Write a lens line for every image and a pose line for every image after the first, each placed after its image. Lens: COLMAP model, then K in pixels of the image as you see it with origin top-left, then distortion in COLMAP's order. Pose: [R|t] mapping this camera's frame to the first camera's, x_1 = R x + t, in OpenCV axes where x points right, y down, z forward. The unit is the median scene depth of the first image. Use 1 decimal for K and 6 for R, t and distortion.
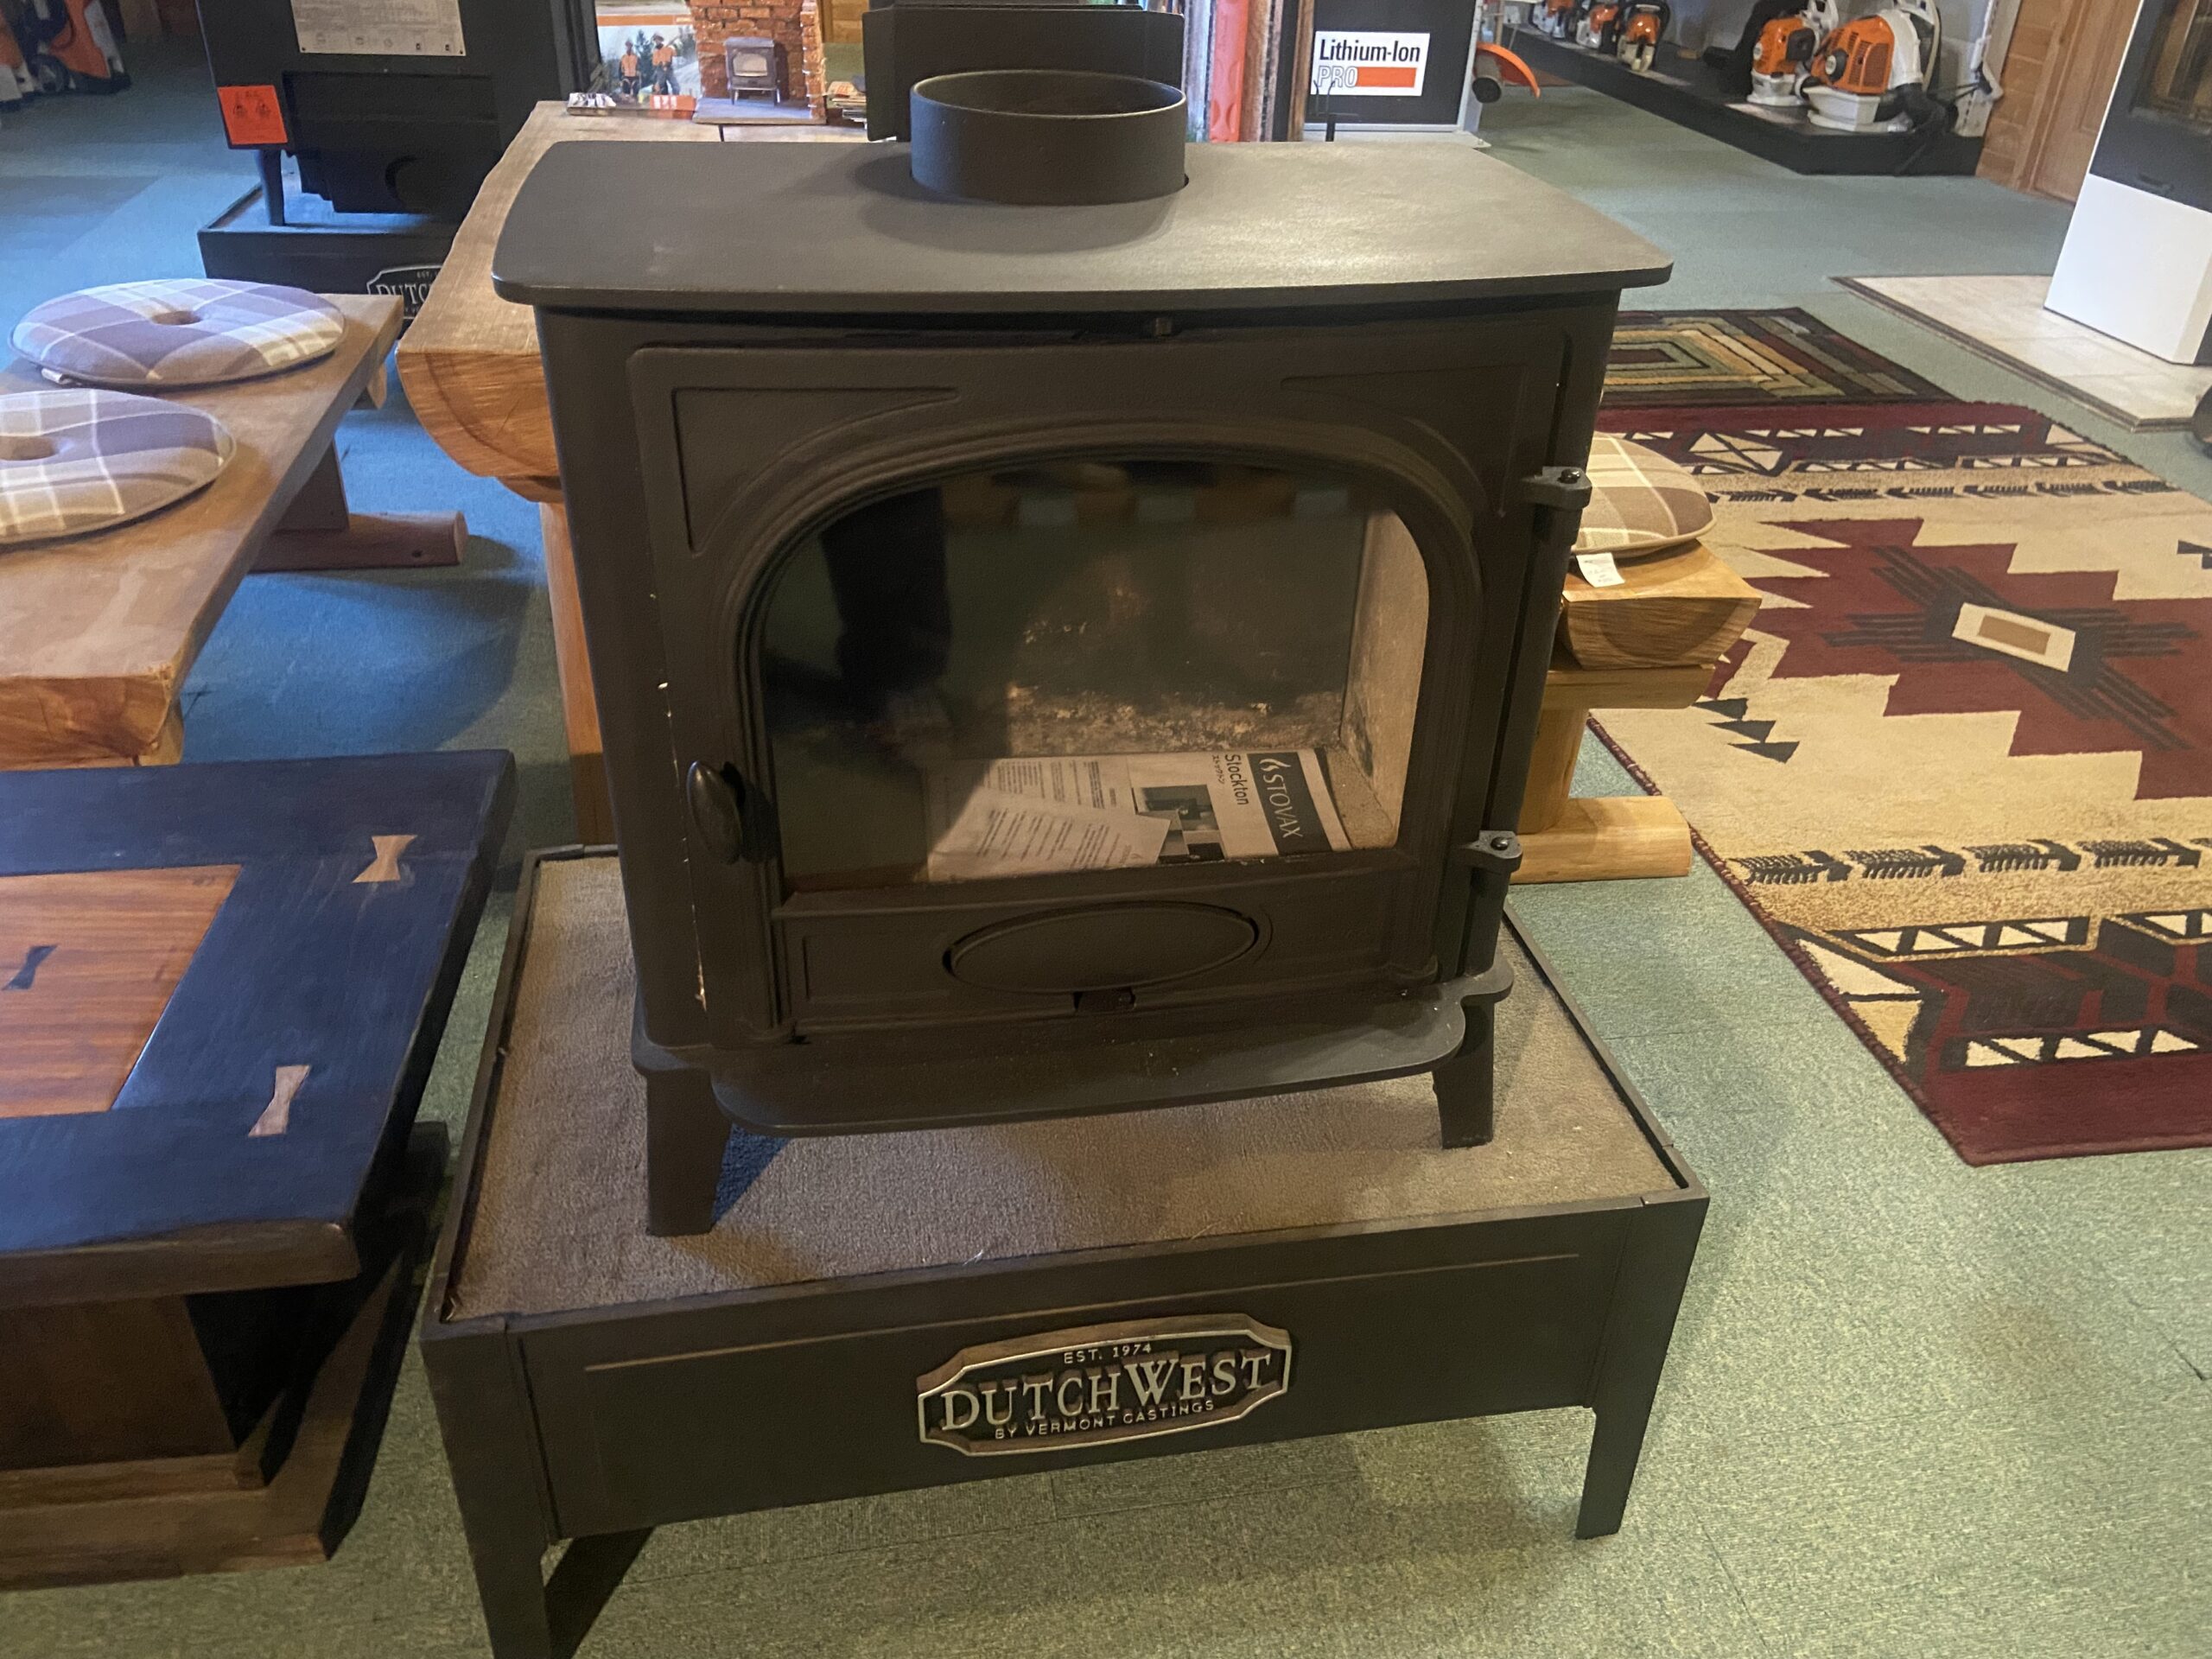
lens RADIAL K [[1711.3, 0, 1095.2], [0, 1711.3, 800.8], [0, 0, 1]] dist [0.114988, -0.152042]
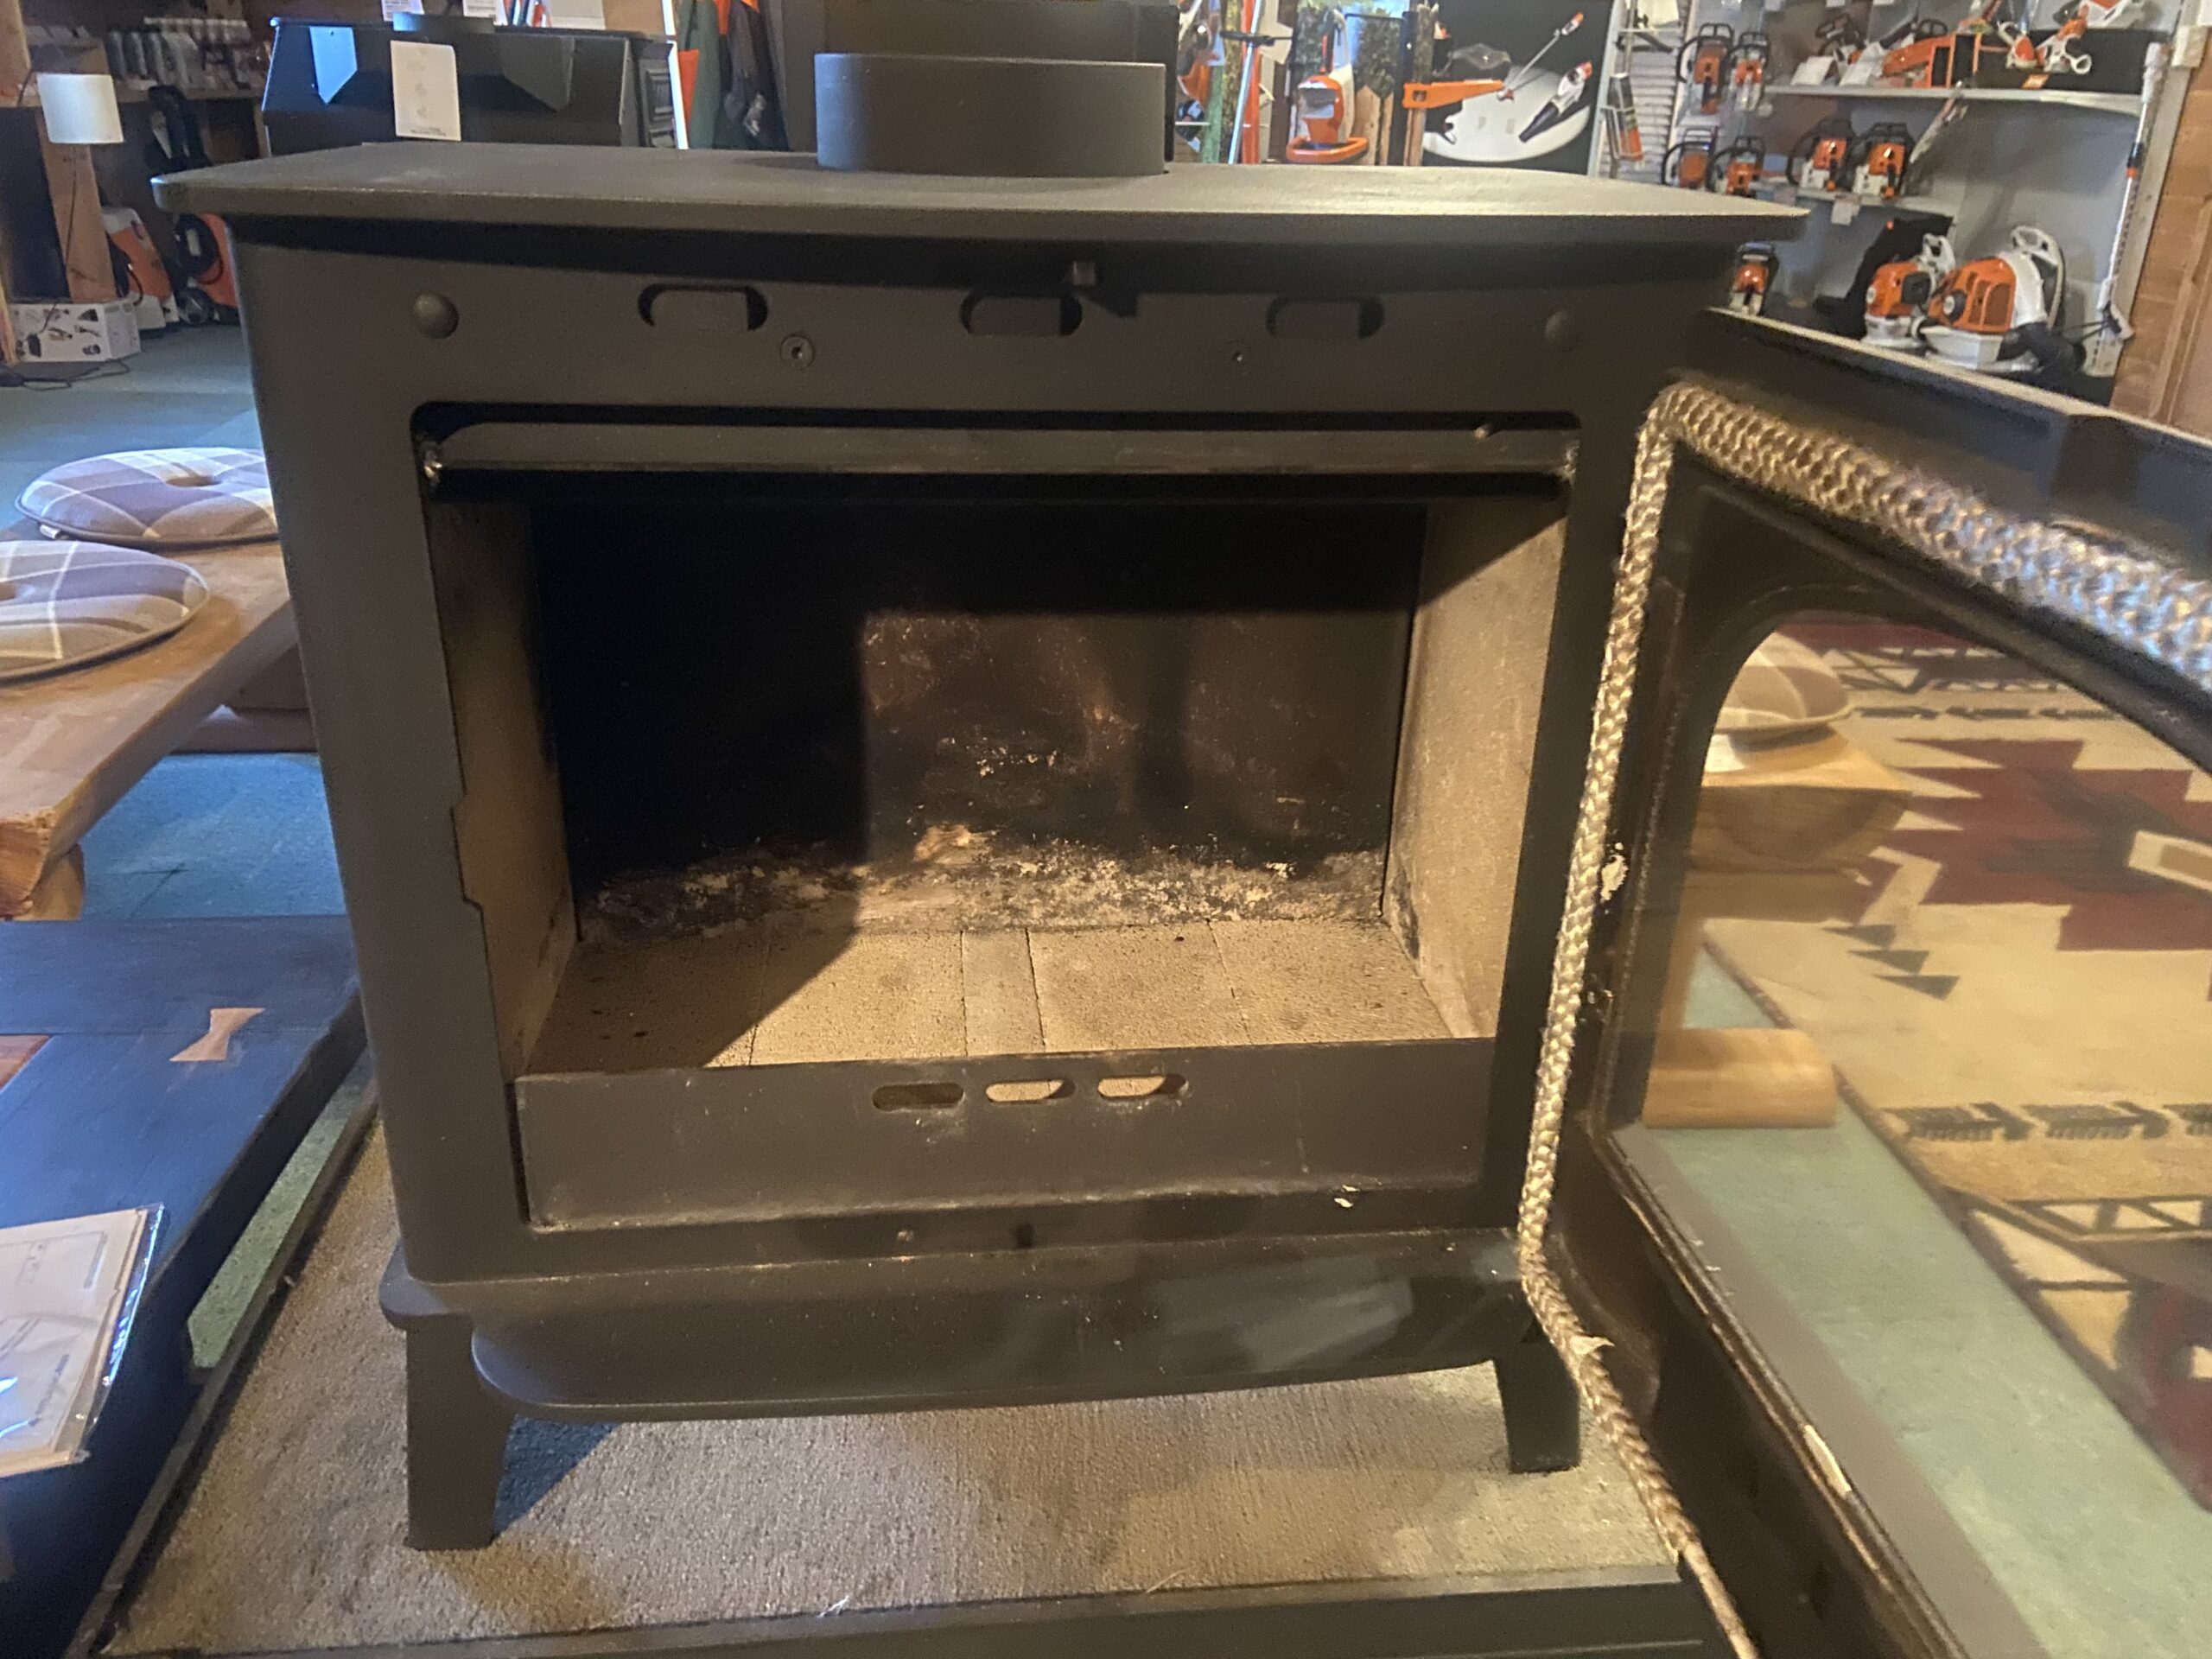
lens RADIAL K [[1711.3, 0, 1094.1], [0, 1711.3, 797.5], [0, 0, 1]] dist [0.114988, -0.152042]
pose [[0.997633, 0.023800, -0.064509, 0.038193], [-0.032781, 0.989331, -0.141952, 0.017523], [0.060442, 0.143731, 0.987769, 0.128768]]
